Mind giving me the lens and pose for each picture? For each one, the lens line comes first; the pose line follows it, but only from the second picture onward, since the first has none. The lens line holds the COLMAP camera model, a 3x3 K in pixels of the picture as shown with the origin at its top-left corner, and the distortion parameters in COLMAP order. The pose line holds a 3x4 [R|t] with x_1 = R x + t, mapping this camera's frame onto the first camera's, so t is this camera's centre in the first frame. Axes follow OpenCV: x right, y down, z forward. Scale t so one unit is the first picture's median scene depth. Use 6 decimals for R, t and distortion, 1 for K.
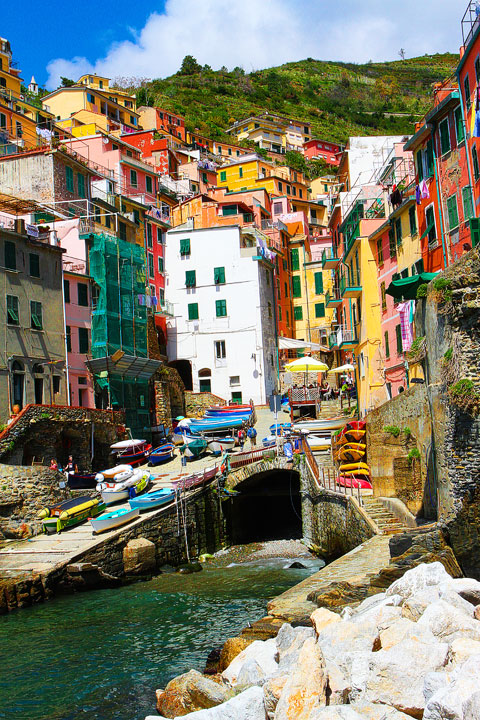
lens RADIAL K [[1000.0, 0, 240.0], [0, 1000.0, 360.0], [0, 0, 1]] dist [-0.053266, -0.047587]
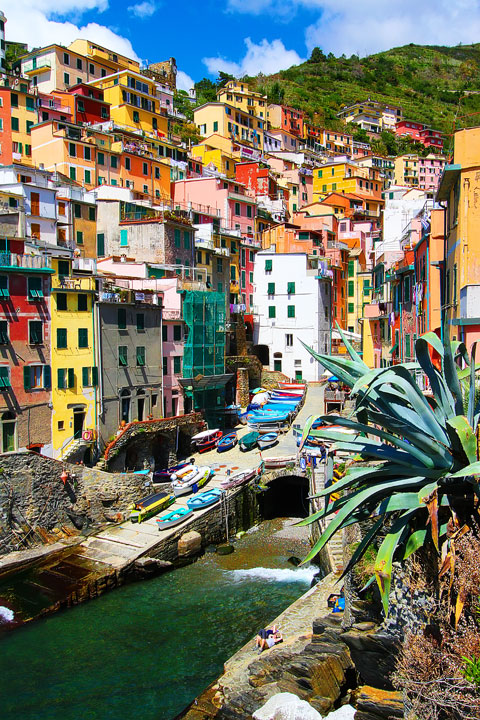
lens RADIAL K [[699.8, 0, 250.3], [0, 699.8, 360.6], [0, 0, 1]] dist [-0.004906, 0.034164]
pose [[0.989049, 0.060612, -0.134566, 0.063922], [-0.040245, 0.987985, 0.149218, -0.132517], [0.141994, -0.142168, 0.979605, 0.004836]]
